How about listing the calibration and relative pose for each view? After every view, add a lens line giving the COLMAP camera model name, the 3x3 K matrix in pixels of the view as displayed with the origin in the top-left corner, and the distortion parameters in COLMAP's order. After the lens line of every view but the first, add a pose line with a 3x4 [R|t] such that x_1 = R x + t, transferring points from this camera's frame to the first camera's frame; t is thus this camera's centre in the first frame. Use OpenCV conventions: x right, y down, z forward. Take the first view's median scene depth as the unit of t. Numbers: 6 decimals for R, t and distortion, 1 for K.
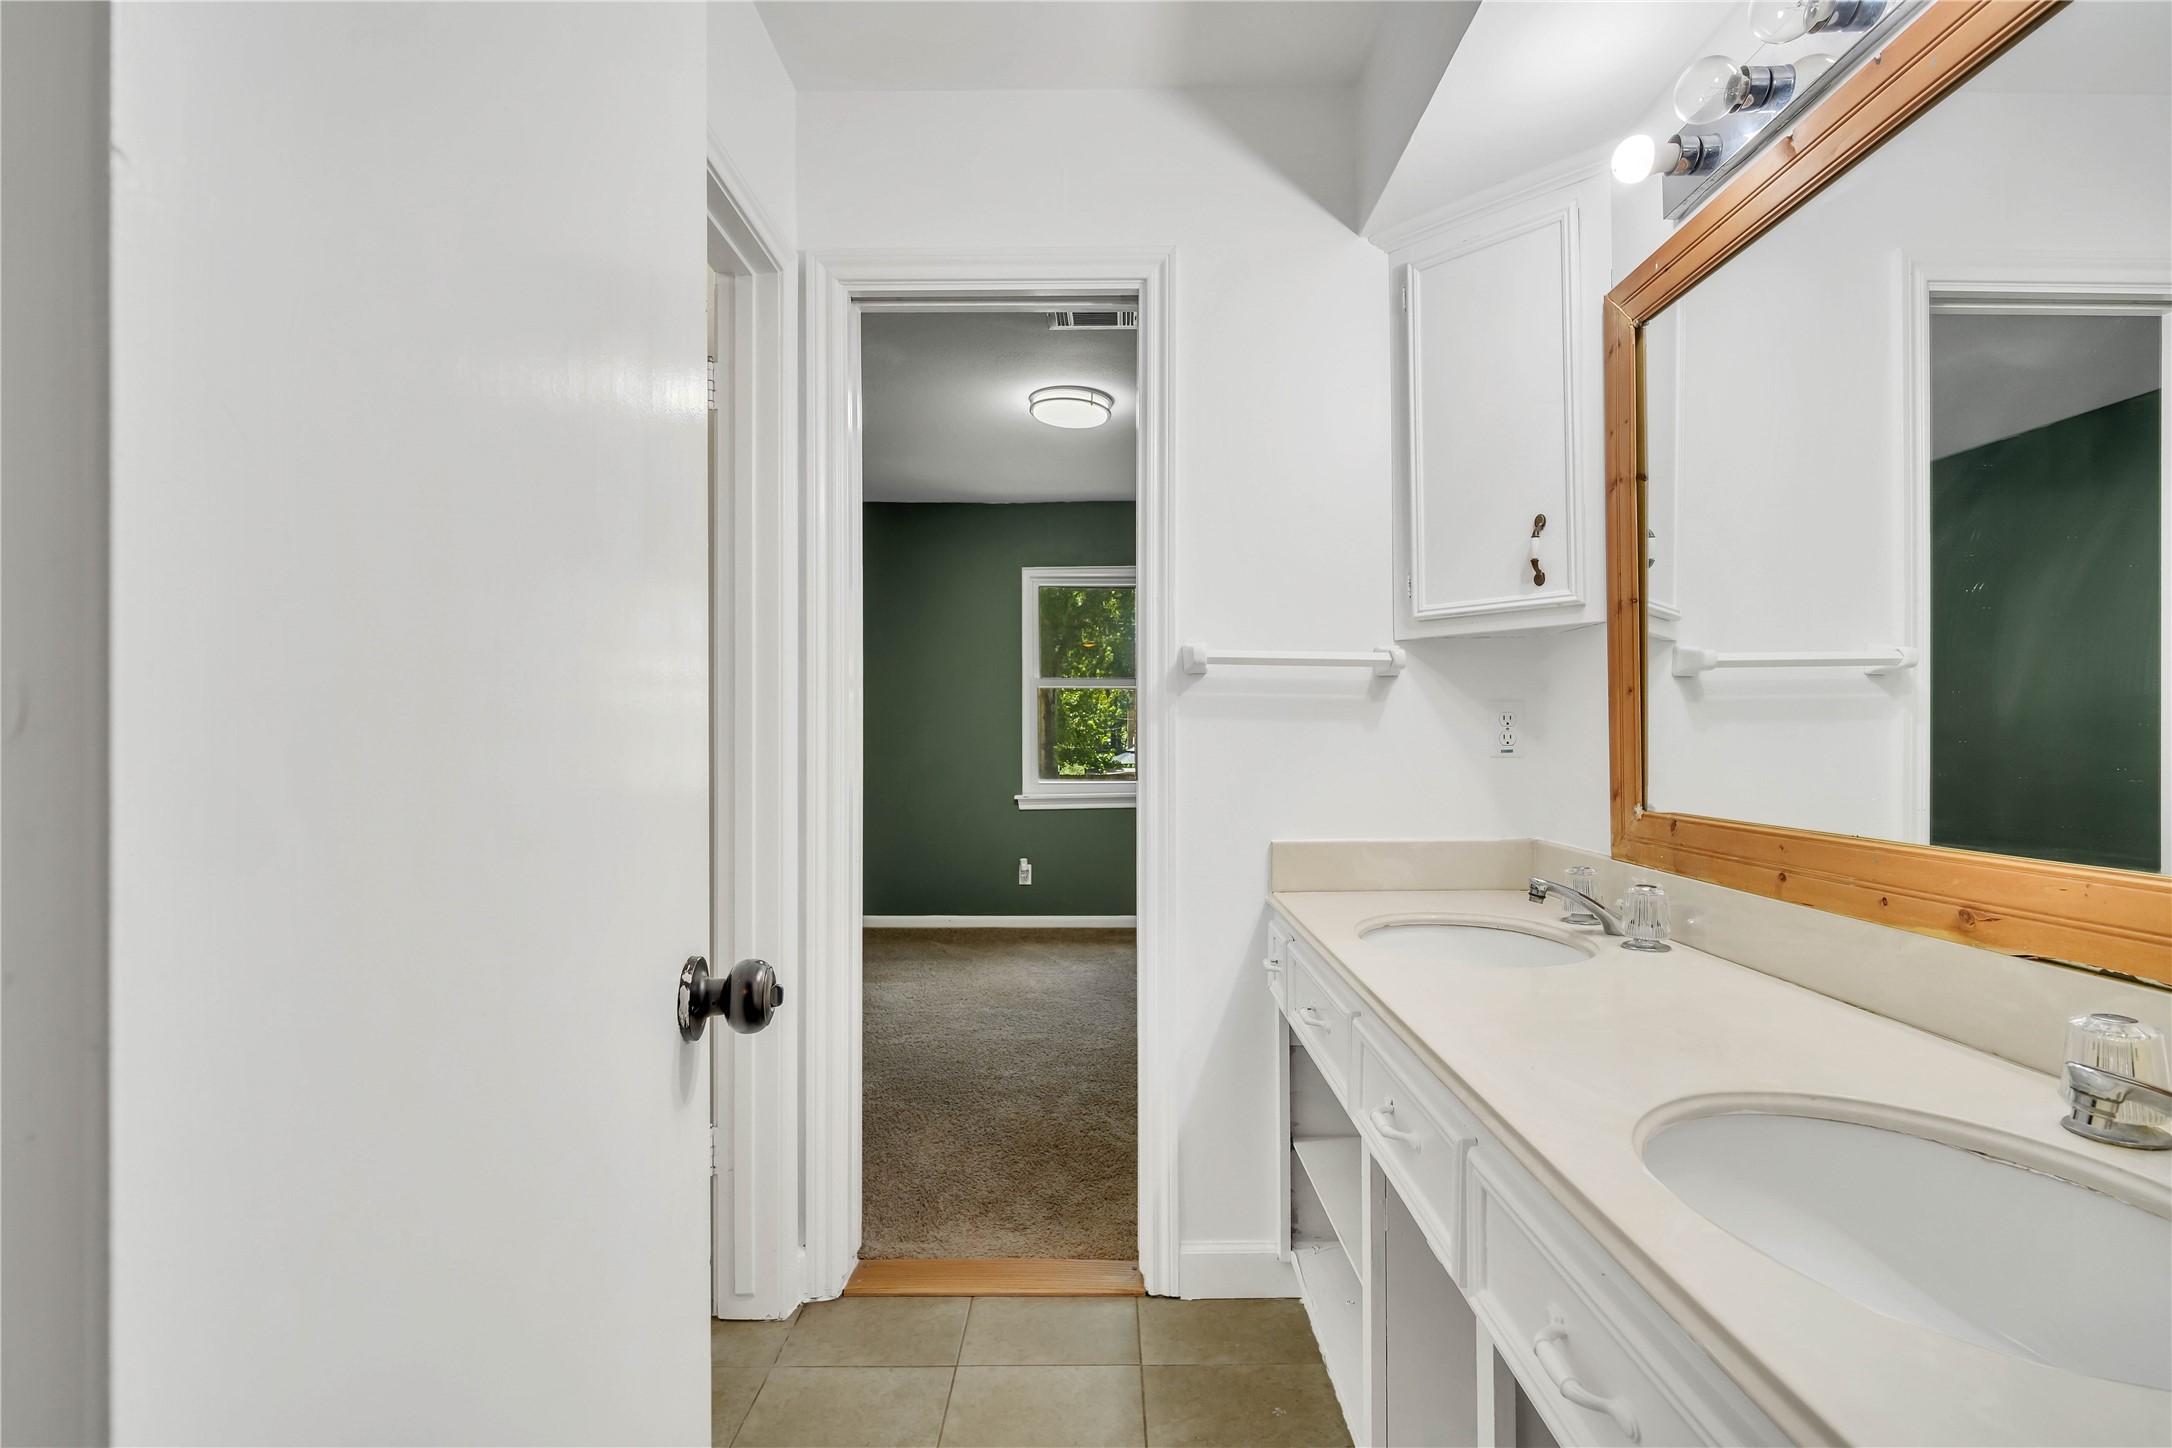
lens RADIAL K [[1007.5, 0, 1105.3], [0, 1007.5, 731.3], [0, 0, 1]] dist [0.003204, -0.008651]
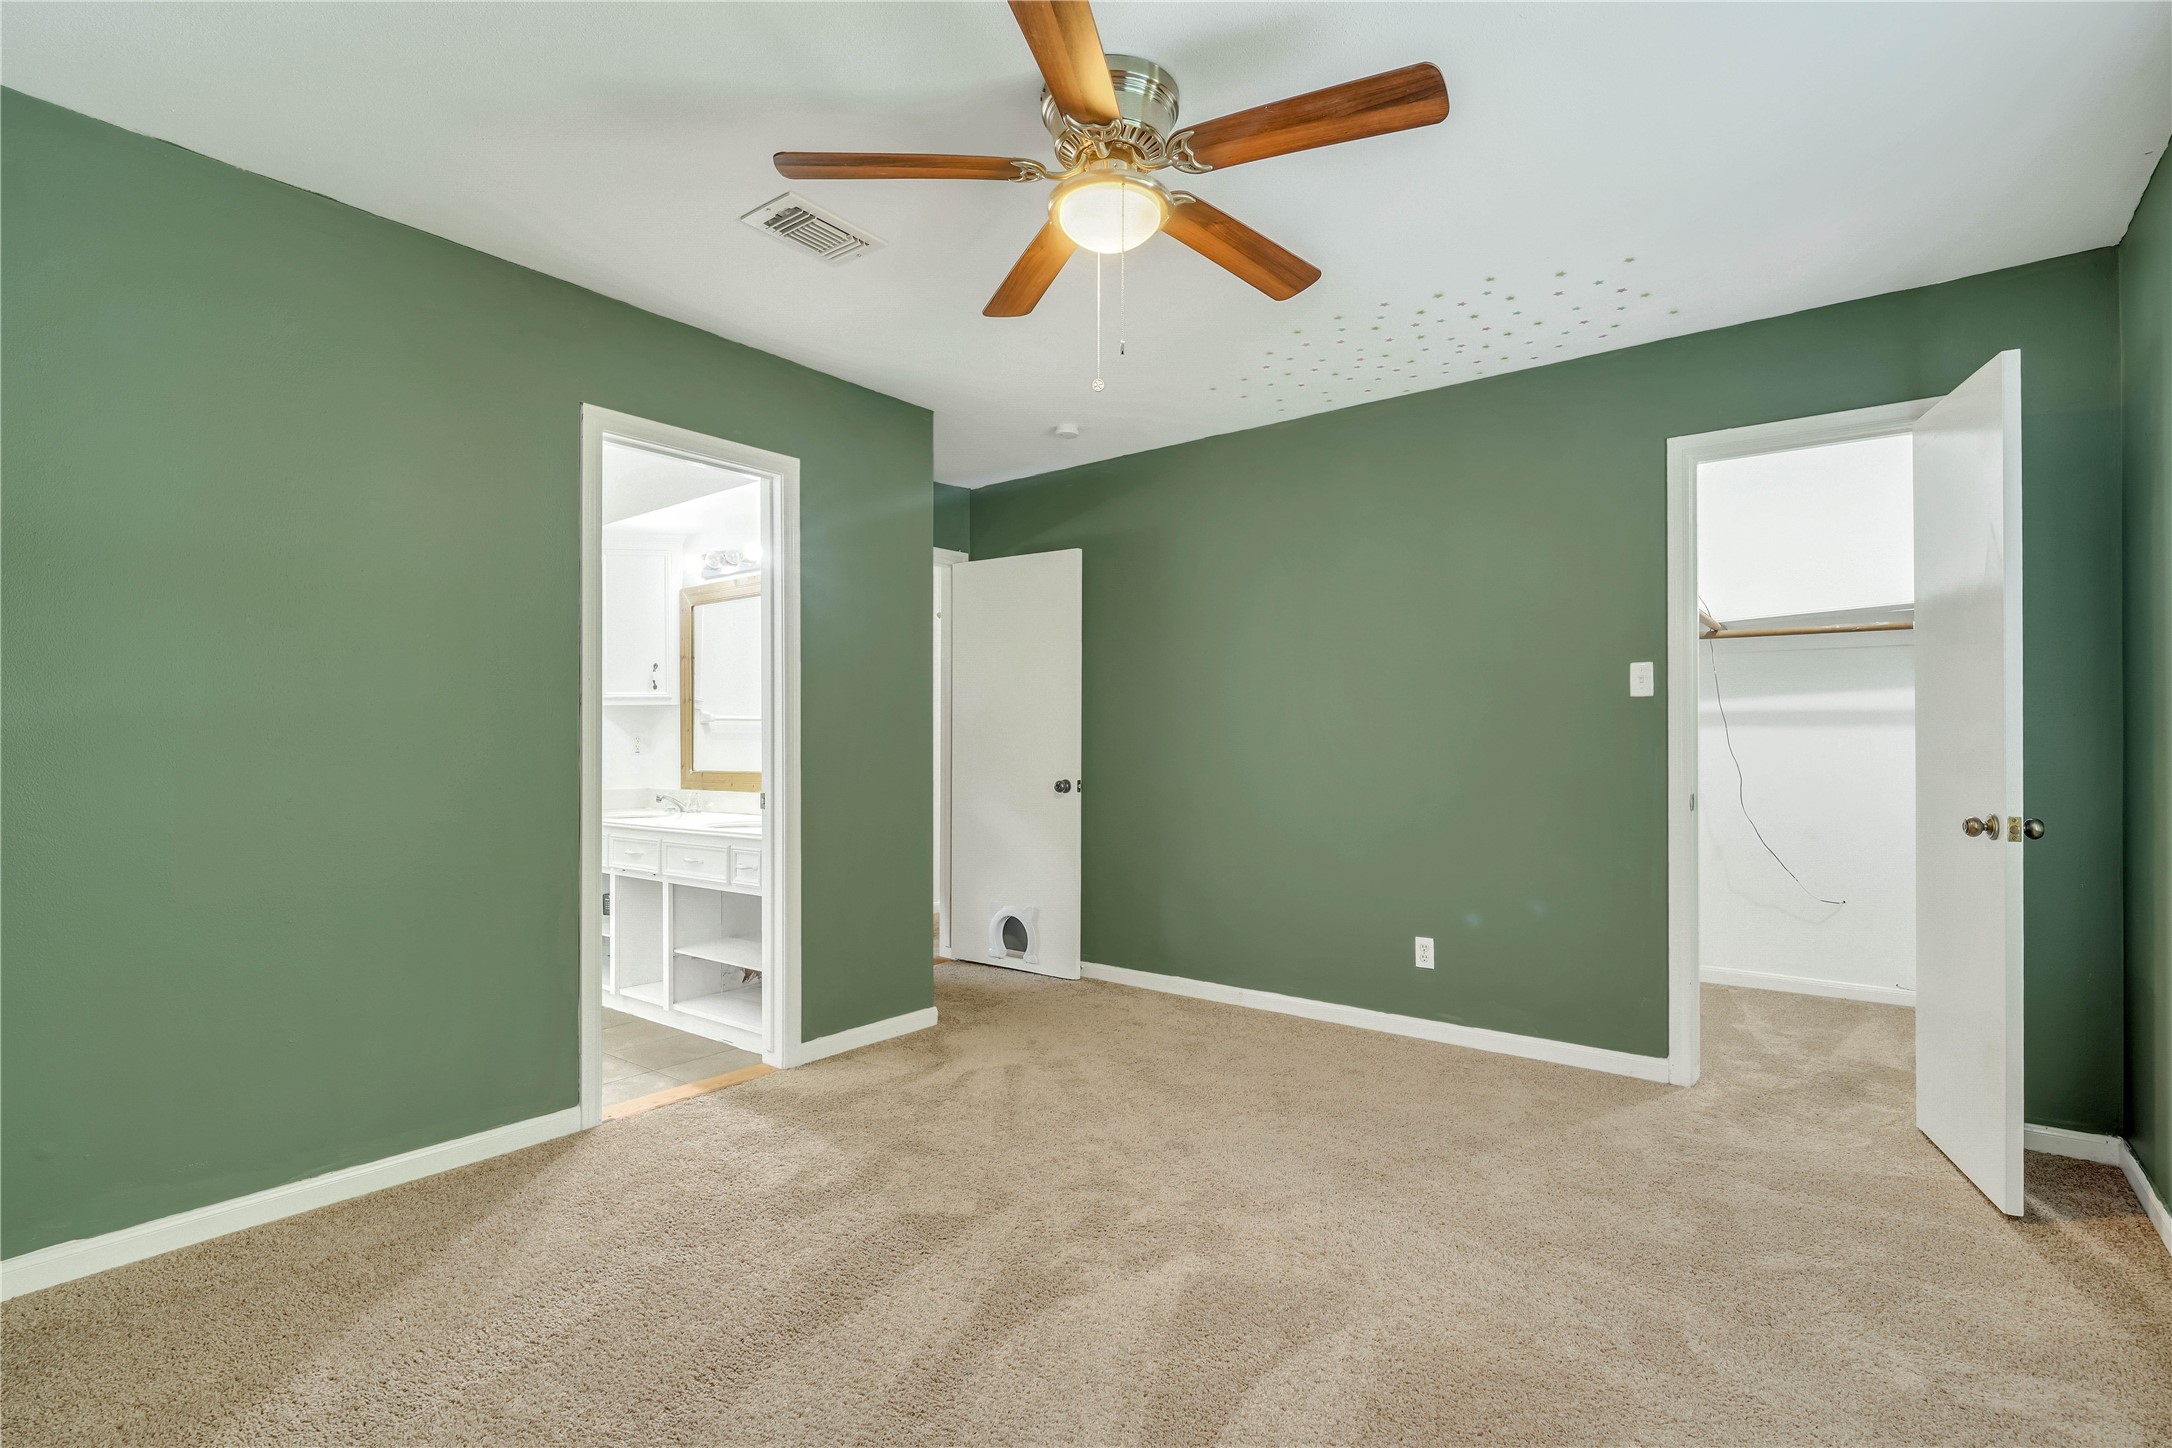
lens RADIAL K [[1007.5, 0, 1105.3], [0, 1007.5, 731.3], [0, 0, 1]] dist [0.003204, -0.008651]
pose [[0.604825, 0.010966, 0.796283, -1.103010], [-0.004556, 0.999936, -0.010309, -0.012578], [-0.796346, 0.002607, 0.604836, -1.776282]]
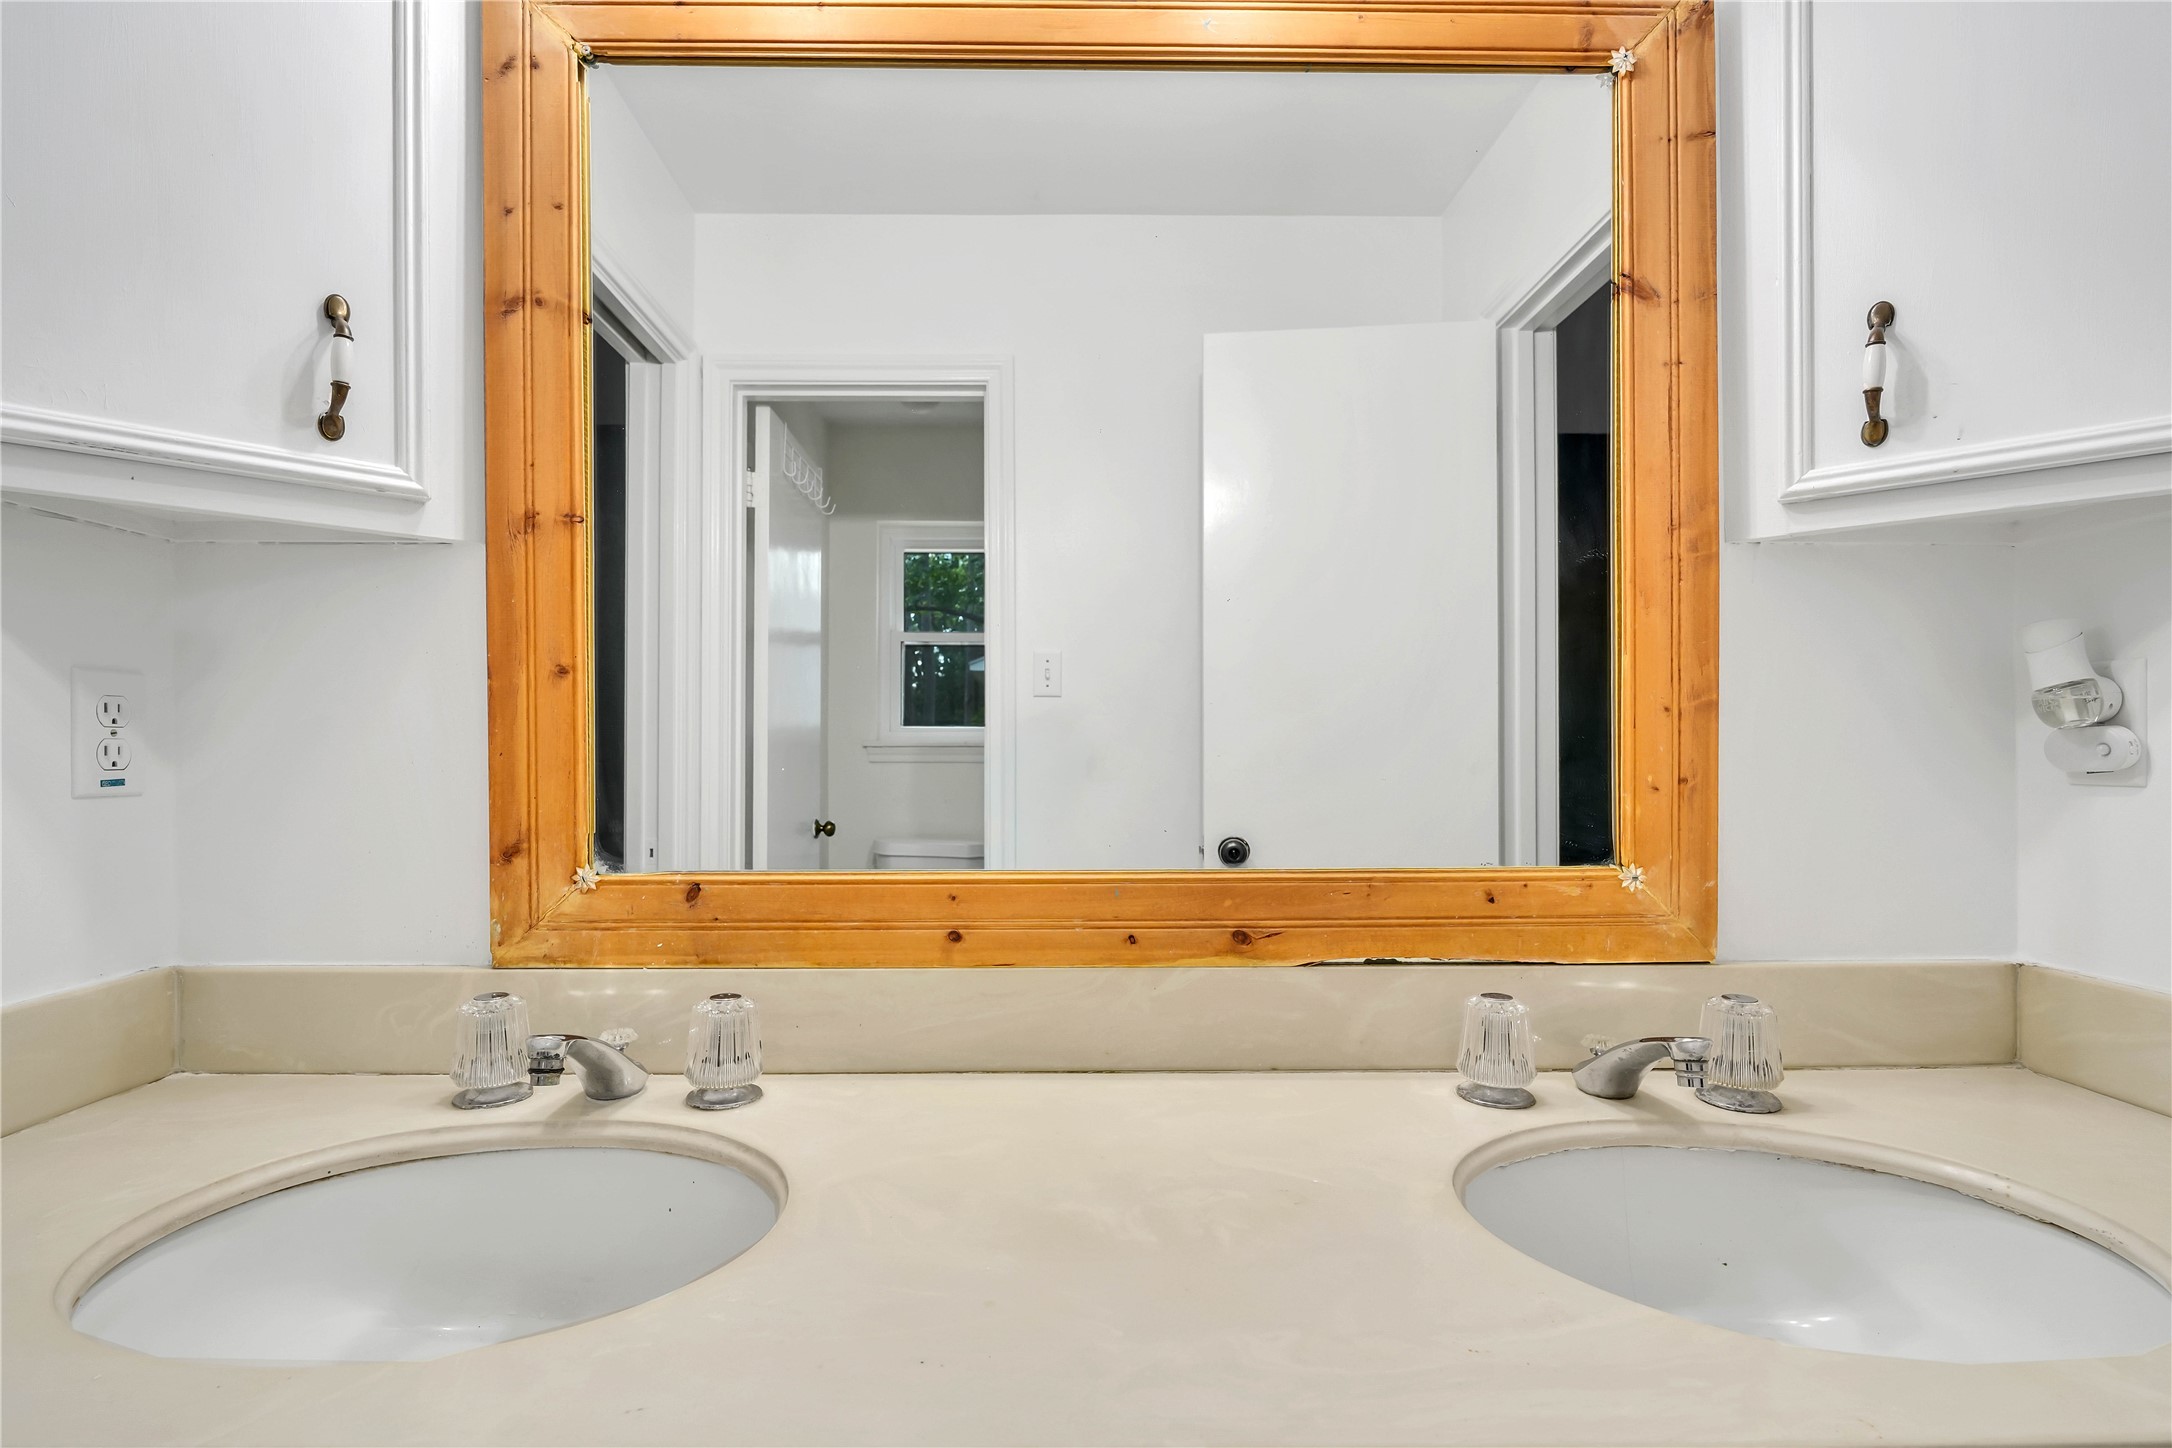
lens RADIAL K [[1065.7, 0, 1085.3], [0, 1065.7, 743.8], [0, 0, 1]] dist [0.000168, -0.000762]
pose [[-0.009909, 0.002053, 0.999949, -0.099476], [-0.005189, 0.999984, -0.002104, 0.001427], [-0.999937, -0.005210, -0.009898, 0.716692]]
